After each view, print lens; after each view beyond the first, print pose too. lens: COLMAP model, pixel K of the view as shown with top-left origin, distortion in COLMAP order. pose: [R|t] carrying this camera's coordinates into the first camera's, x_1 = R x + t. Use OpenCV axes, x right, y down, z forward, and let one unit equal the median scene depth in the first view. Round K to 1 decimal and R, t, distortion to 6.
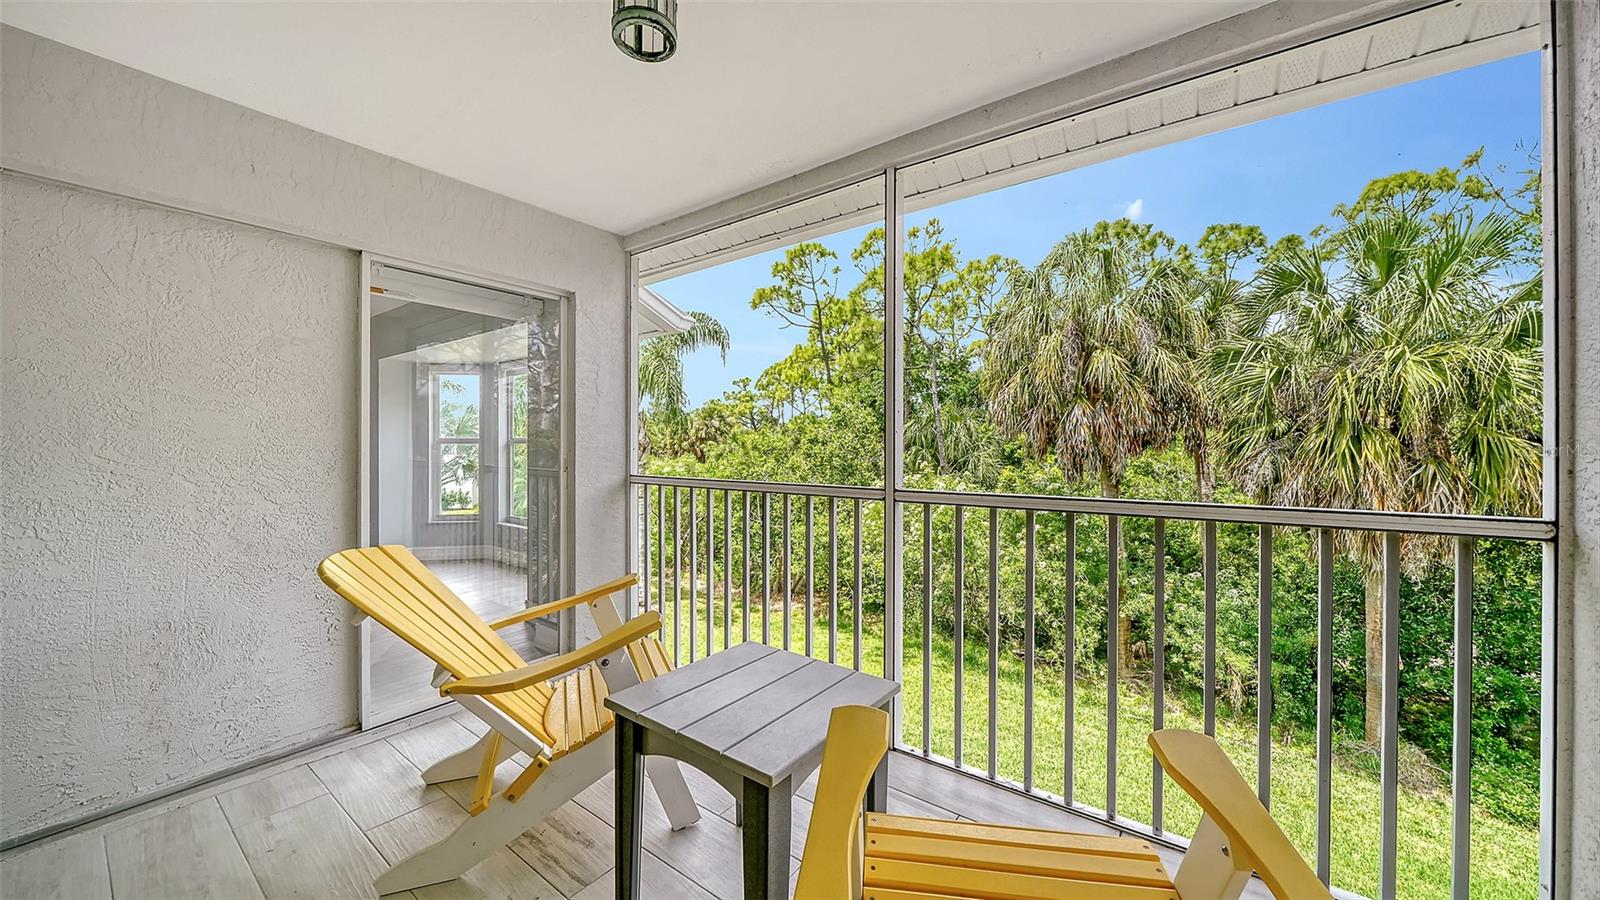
lens RADIAL K [[557.4, 0, 796.6], [0, 557.4, 437.5], [0, 0, 1]] dist [-0.001065, -0.000118]
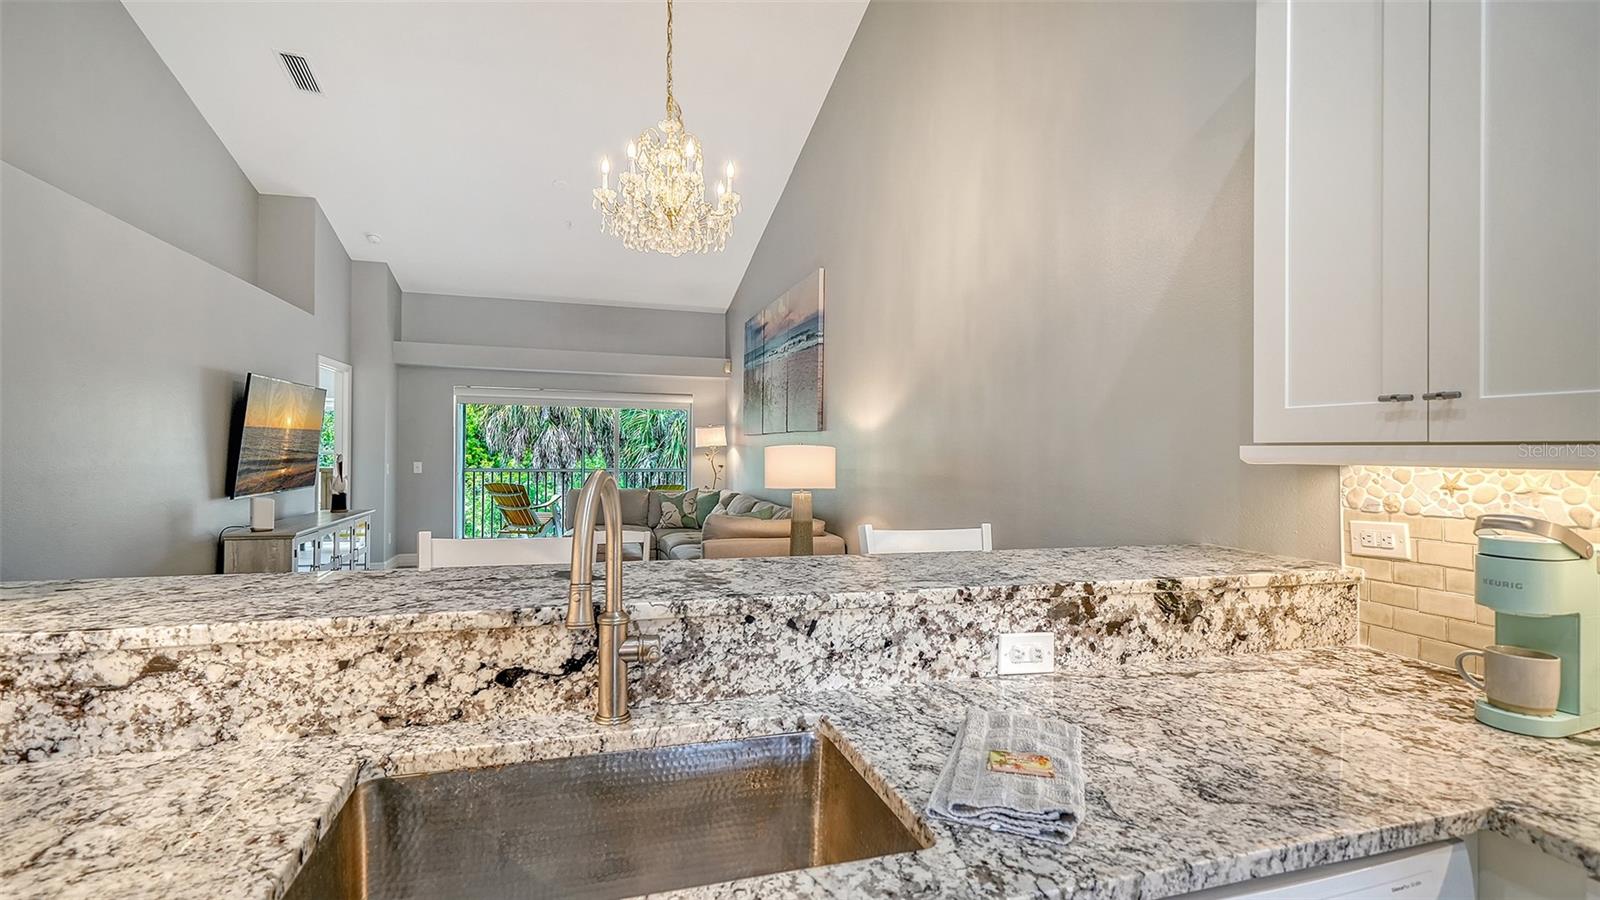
lens RADIAL K [[727.4, 0, 806.8], [0, 727.4, 447.4], [0, 0, 1]] dist [0.003571, 0.000548]
pose [[0.598140, 0.010942, 0.801317, -0.676963], [-0.018736, 0.999824, 0.000333, -0.019536], [-0.801173, -0.015212, 0.598240, -0.757124]]
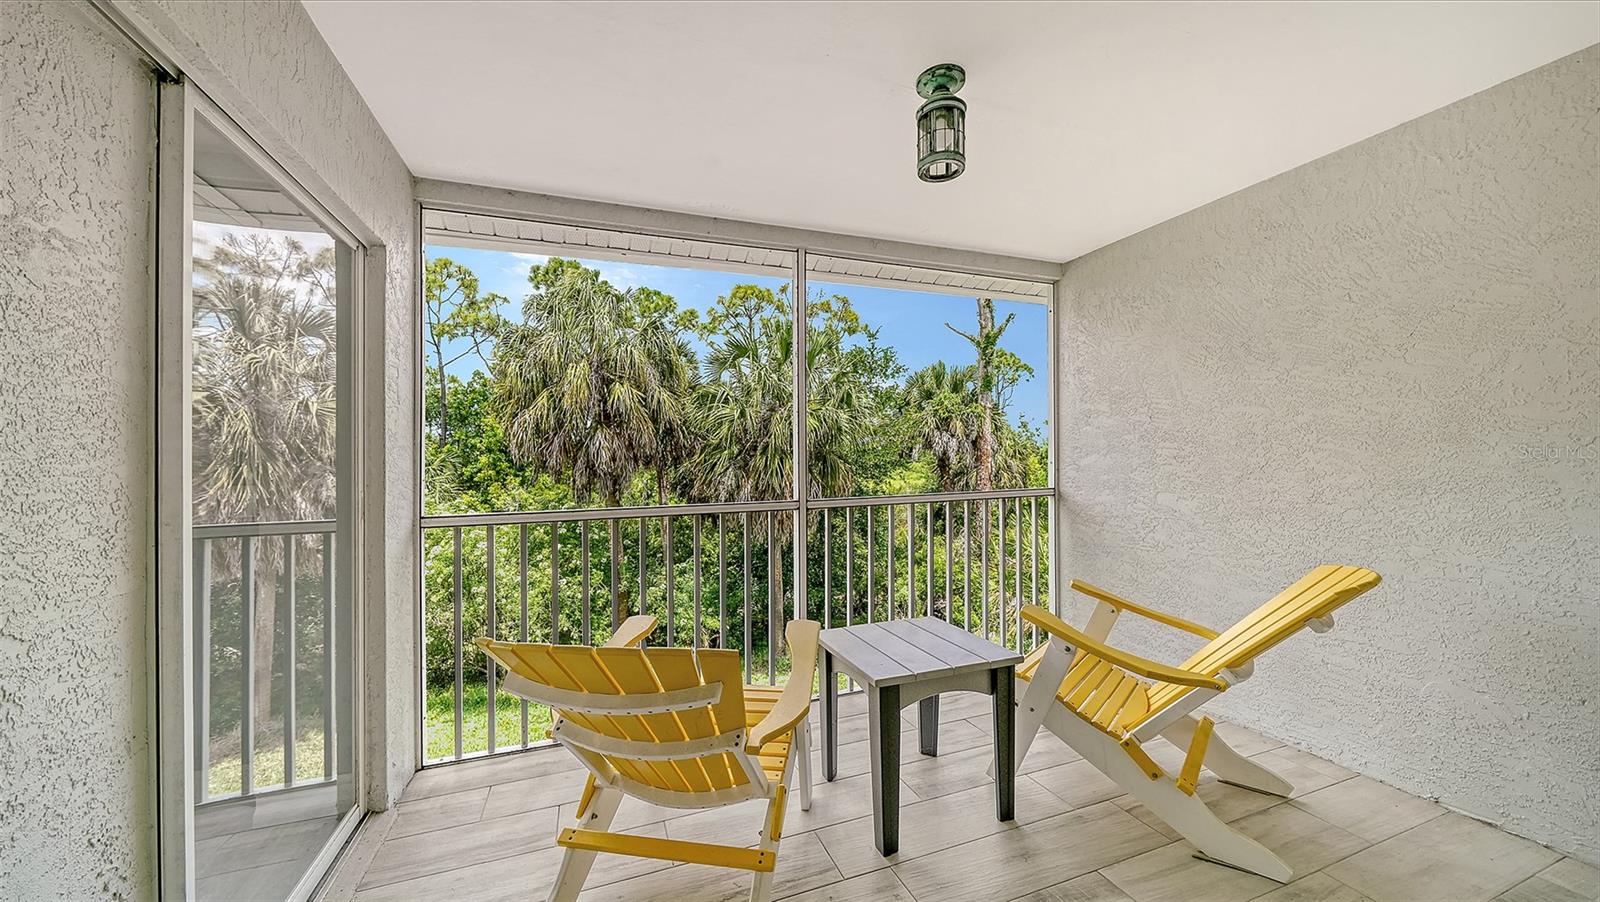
lens RADIAL K [[561.3, 0, 789.8], [0, 561.3, 456.1], [0, 0, 1]] dist [-0.001231, -0.000130]
pose [[0.561680, -0.001371, 0.827353, -0.210143], [0.006671, 0.999974, -0.002872, -0.000595], [-0.827328, 0.007133, 0.561674, 0.067866]]
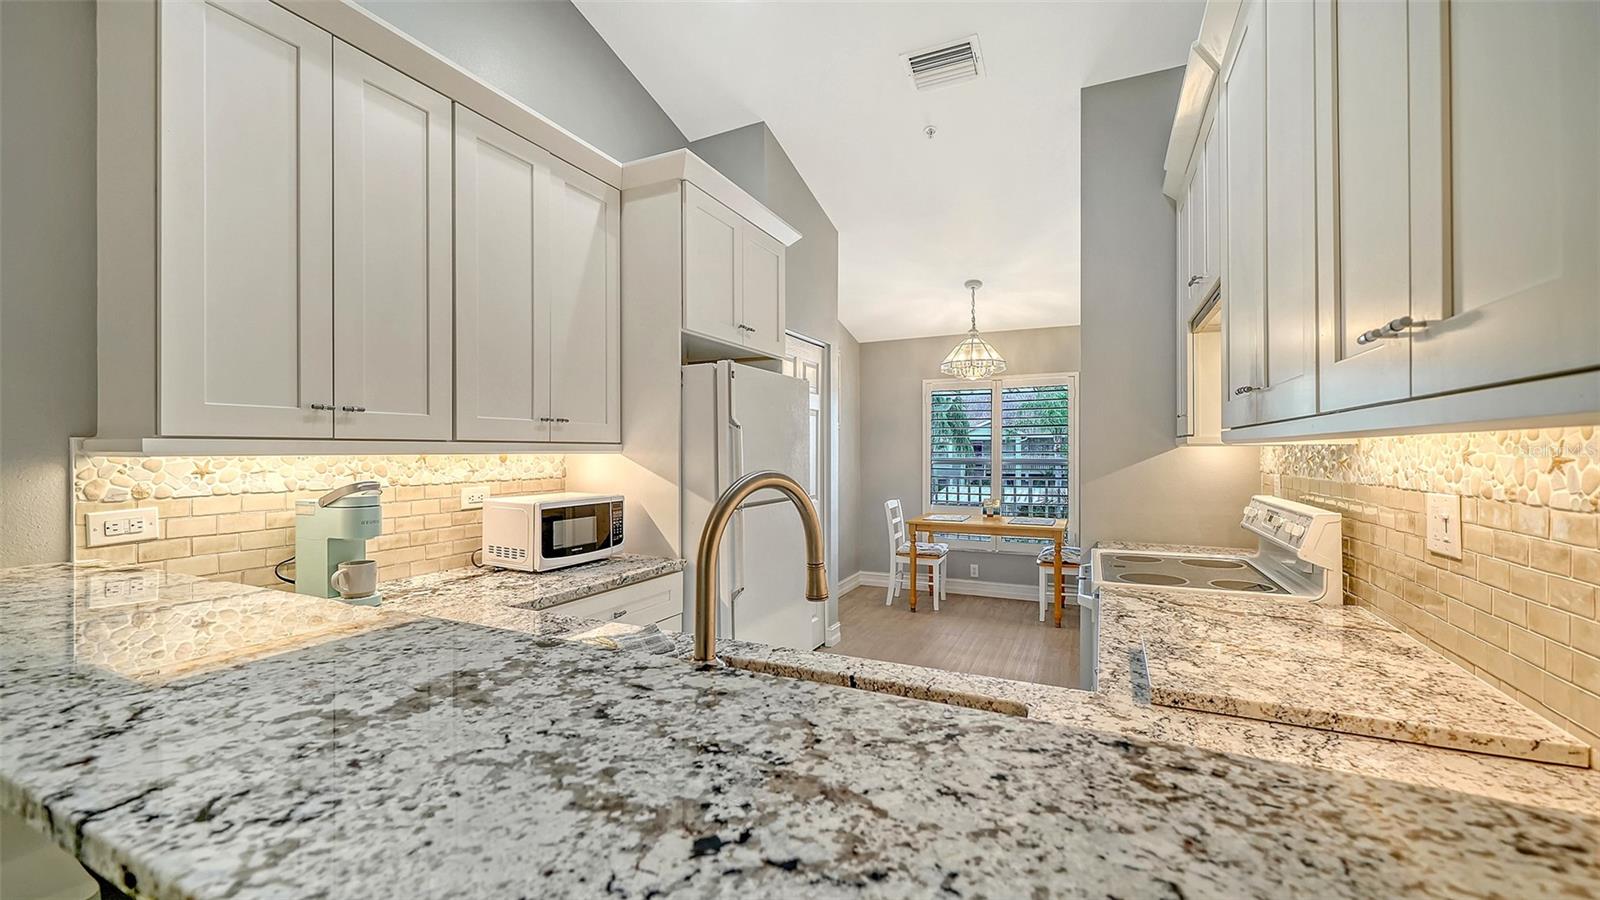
lens RADIAL K [[632.5, 0, 800.0], [0, 632.5, 450.0], [0, 0, 1]] dist [-0.002423, -0.000131]
pose [[-0.982396, 0.001119, -0.186807, -0.594539], [0.002720, 0.999962, -0.008315, -0.017607], [0.186790, -0.008677, -0.982361, -0.574594]]
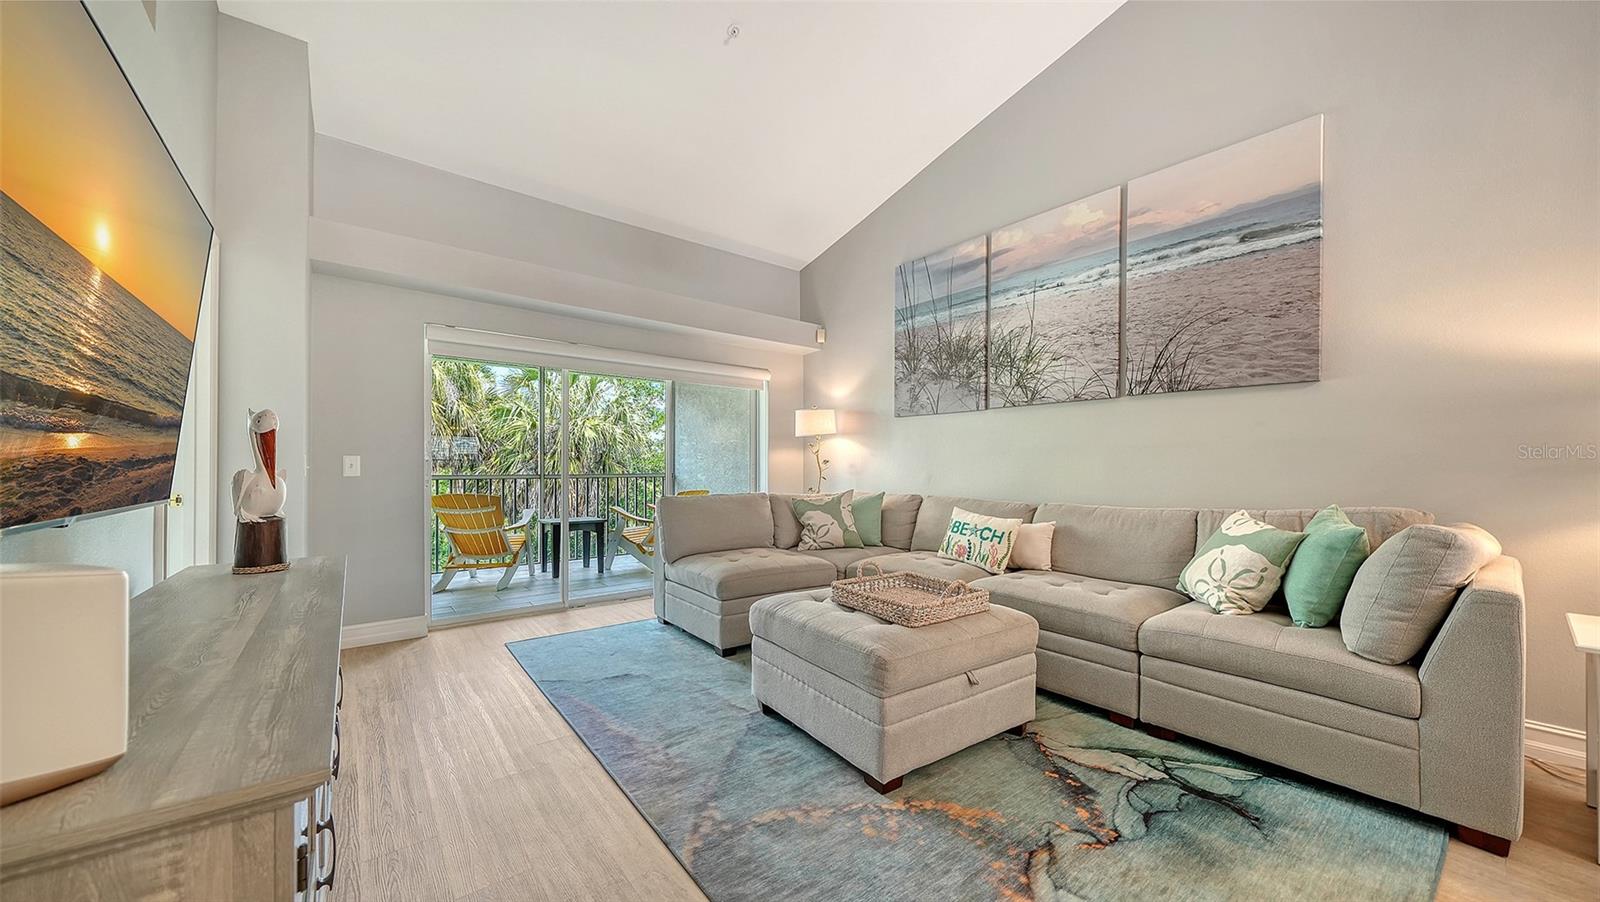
lens RADIAL K [[562.0, 0, 796.2], [0, 562.0, 466.6], [0, 0, 1]] dist [0.000830, 0.000054]
pose [[0.264846, 0.003624, 0.964284, -0.540421], [-0.007742, 0.999969, -0.001631, 0.011147], [-0.964260, -0.007034, 0.264865, -0.253583]]
